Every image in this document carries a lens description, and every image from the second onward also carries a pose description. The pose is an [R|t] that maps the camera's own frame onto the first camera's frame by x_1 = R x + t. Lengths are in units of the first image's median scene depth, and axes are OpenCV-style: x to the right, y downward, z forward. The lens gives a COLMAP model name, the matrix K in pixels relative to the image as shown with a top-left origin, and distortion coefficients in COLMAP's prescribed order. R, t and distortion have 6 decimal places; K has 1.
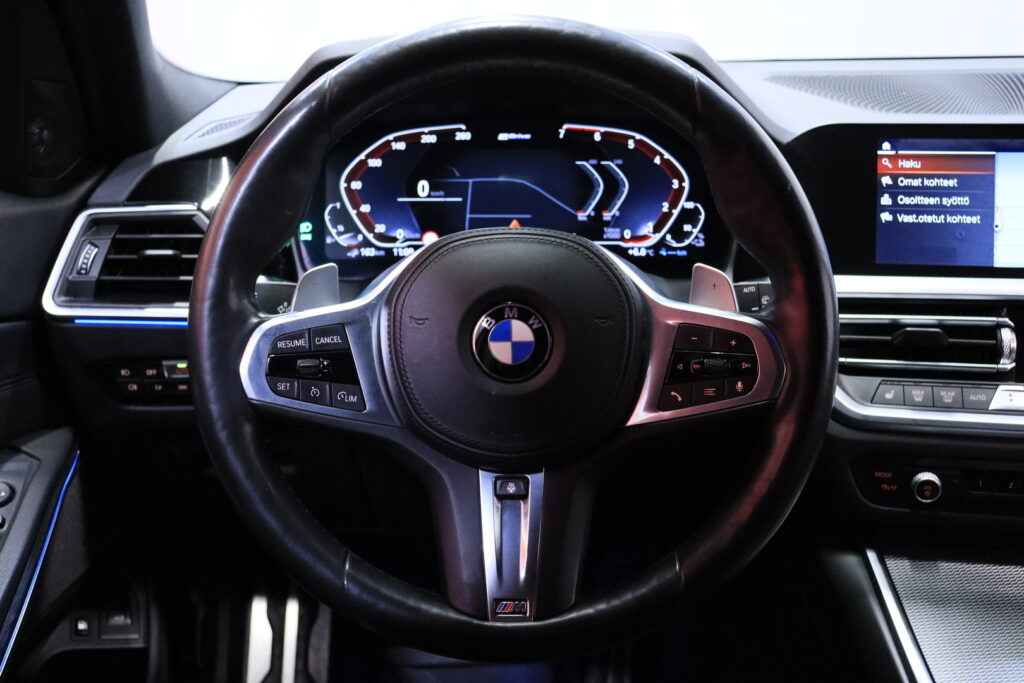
lens RADIAL K [[1281.0, 0, 508.3], [0, 1281.0, 358.2], [0, 0, 1]] dist [-0.028326, 0.298582]
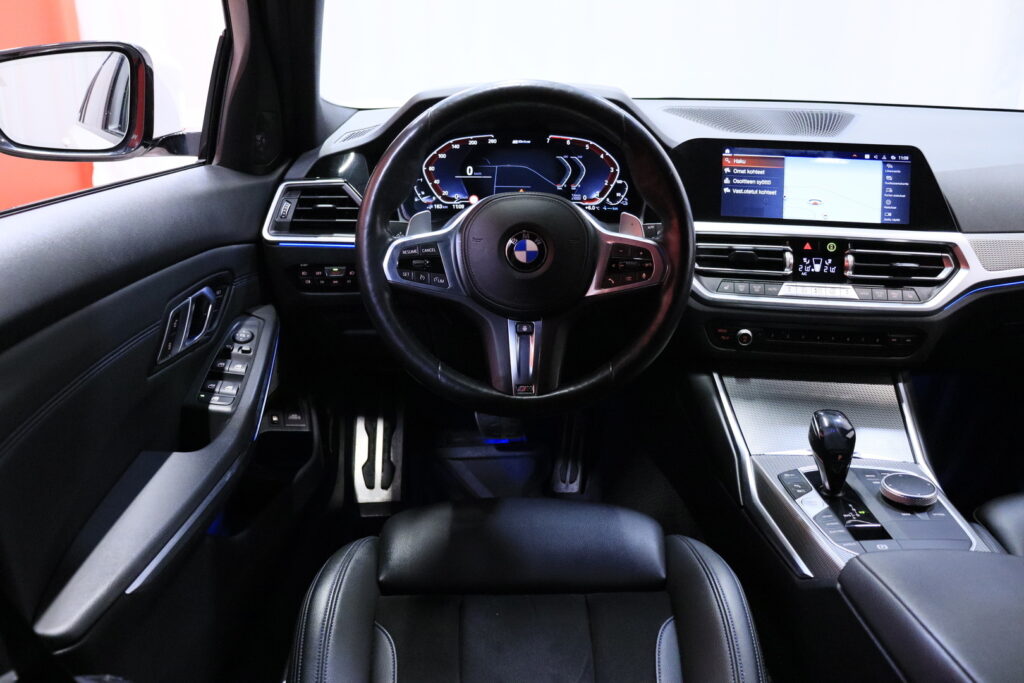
lens RADIAL K [[938.5, 0, 510.2], [0, 938.5, 365.4], [0, 0, 1]] dist [-0.160057, 0.222915]
pose [[0.999707, 0.004915, 0.023714, -0.042624], [-0.006621, 0.997352, 0.072421, 0.044832], [-0.023295, -0.072556, 0.997092, -0.324186]]
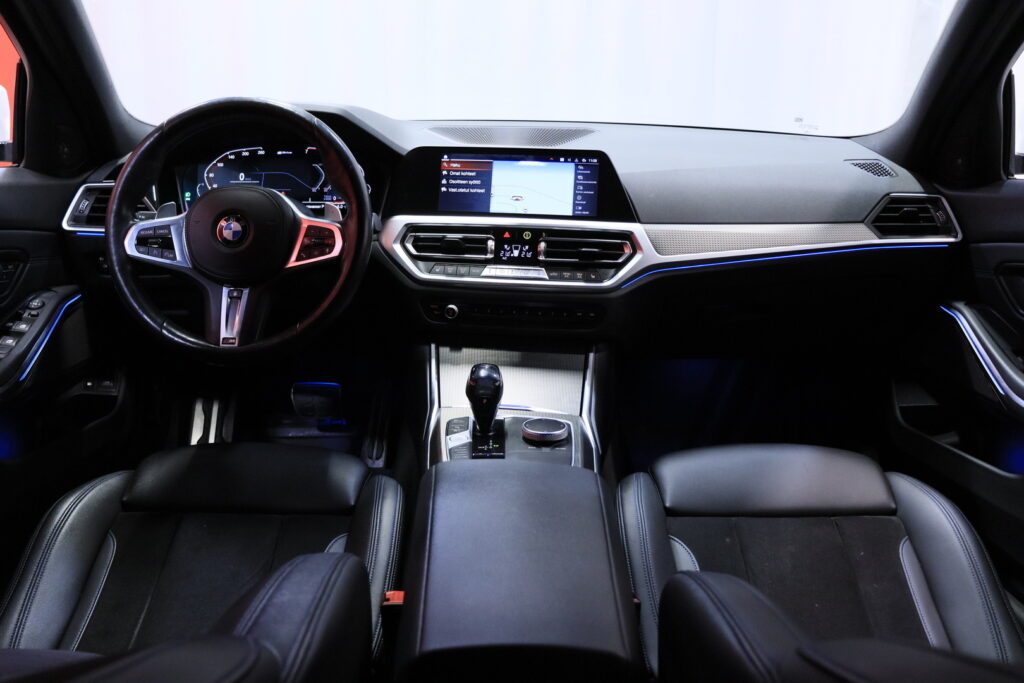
lens RADIAL K [[938.5, 0, 510.2], [0, 938.5, 365.4], [0, 0, 1]] dist [-0.160057, 0.222915]
pose [[0.999749, 0.018457, -0.012715, 0.435427], [-0.018277, 0.999733, 0.014121, 0.163066], [0.012972, -0.013885, 0.999819, -0.575981]]
